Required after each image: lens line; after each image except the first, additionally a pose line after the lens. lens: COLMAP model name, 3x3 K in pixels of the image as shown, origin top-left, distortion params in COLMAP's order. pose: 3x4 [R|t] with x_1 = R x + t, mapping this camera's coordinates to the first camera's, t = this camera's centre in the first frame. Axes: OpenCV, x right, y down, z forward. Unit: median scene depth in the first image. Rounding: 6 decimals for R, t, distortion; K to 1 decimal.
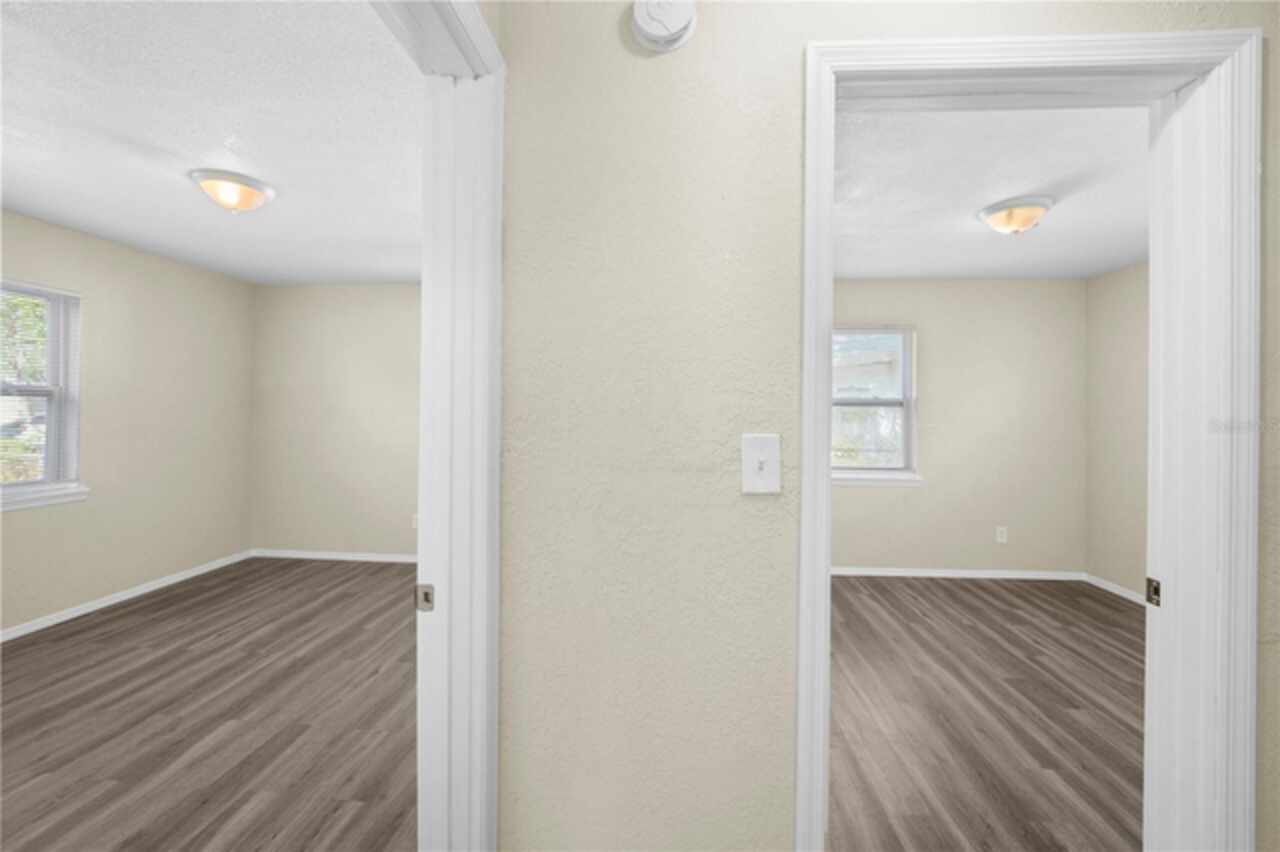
lens RADIAL K [[502.1, 0, 639.8], [0, 502.1, 413.6], [0, 0, 1]] dist [-0.003491, 0.000915]
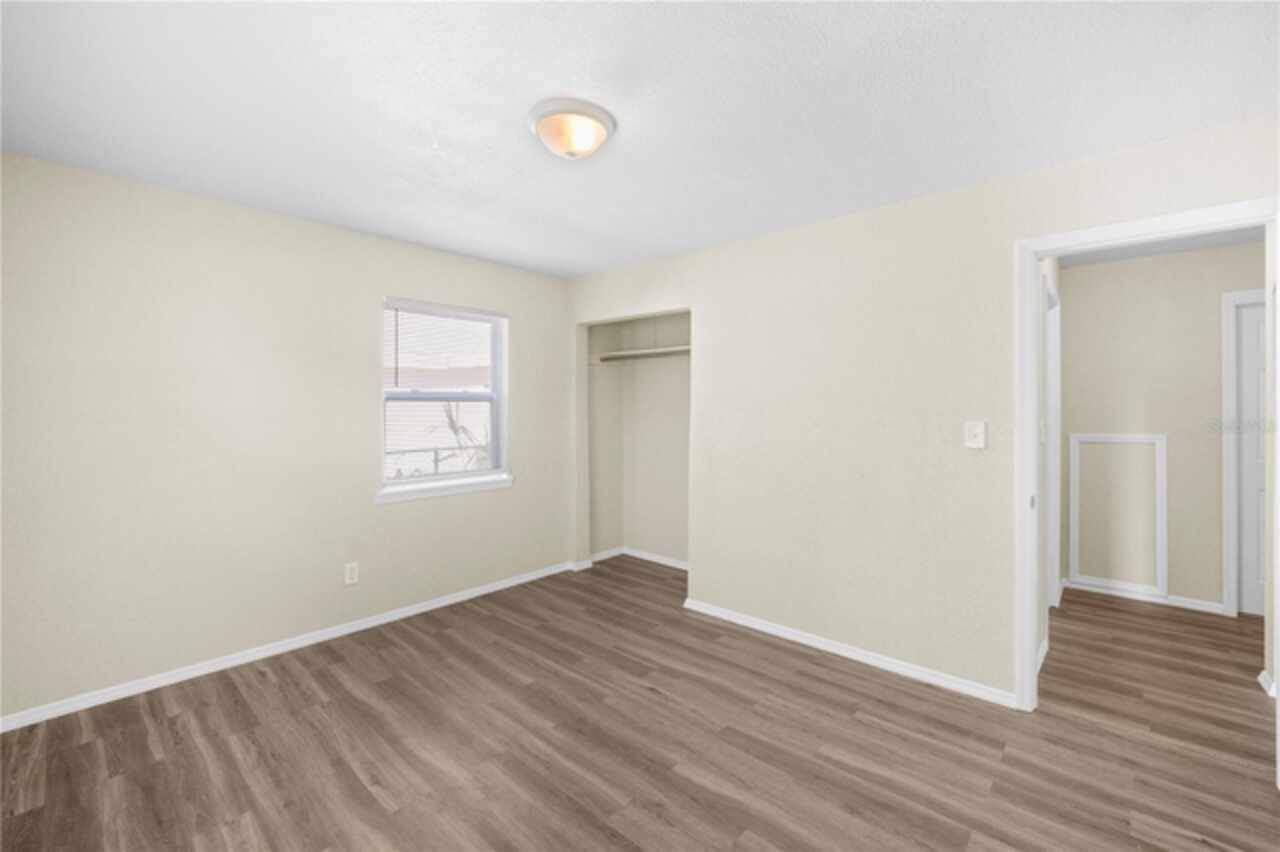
lens RADIAL K [[528.0, 0, 665.4], [0, 528.0, 409.1], [0, 0, 1]] dist [-0.001512, 0.000031]
pose [[0.599320, -0.007266, 0.800476, -1.217134], [0.005331, 0.999973, 0.005086, -0.013708], [-0.800492, 0.001220, 0.599343, 0.359503]]
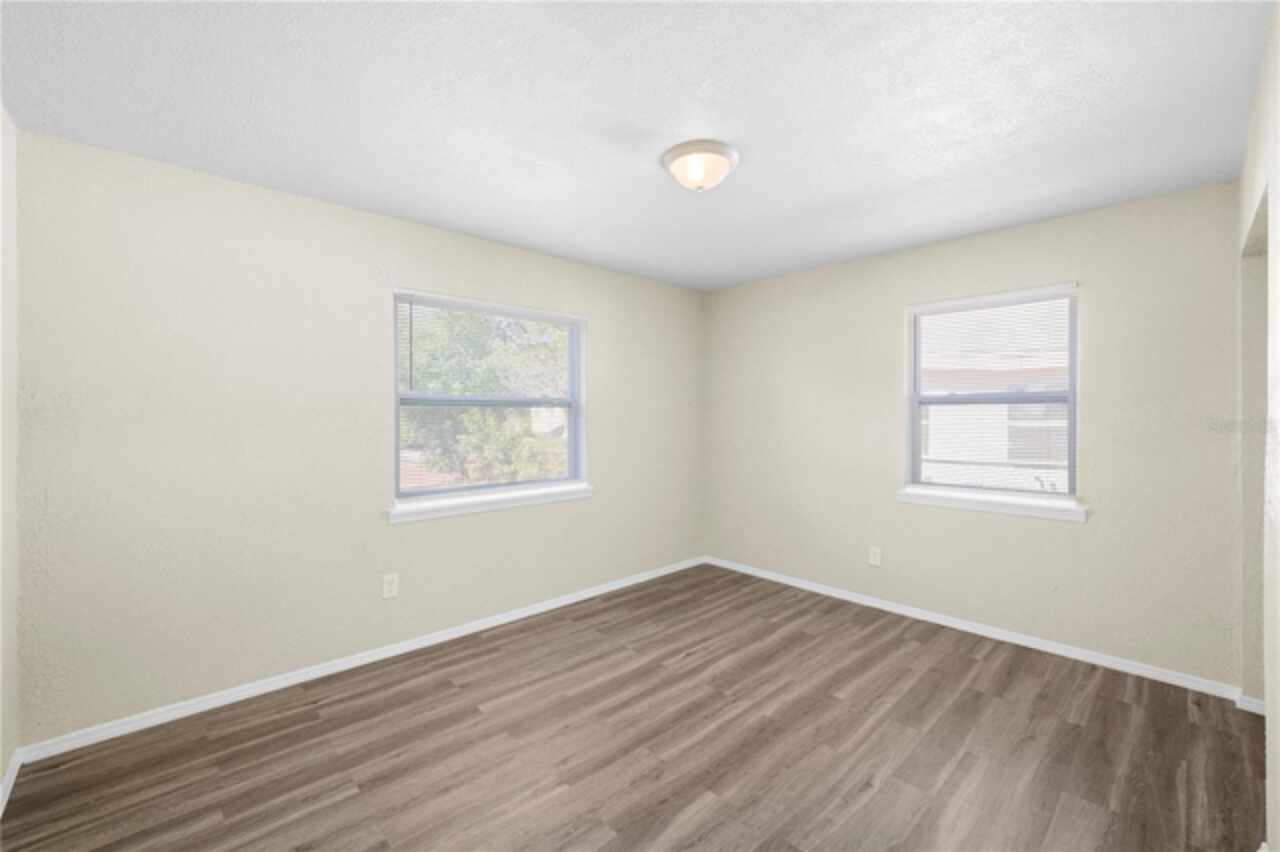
lens RADIAL K [[528.0, 0, 640.8], [0, 528.0, 421.6], [0, 0, 1]] dist [-0.001512, 0.000031]
pose [[0.732712, -0.006605, -0.680506, -0.237362], [0.011042, 0.999937, 0.002183, -0.001473], [0.680449, -0.009114, 0.732739, 0.226470]]
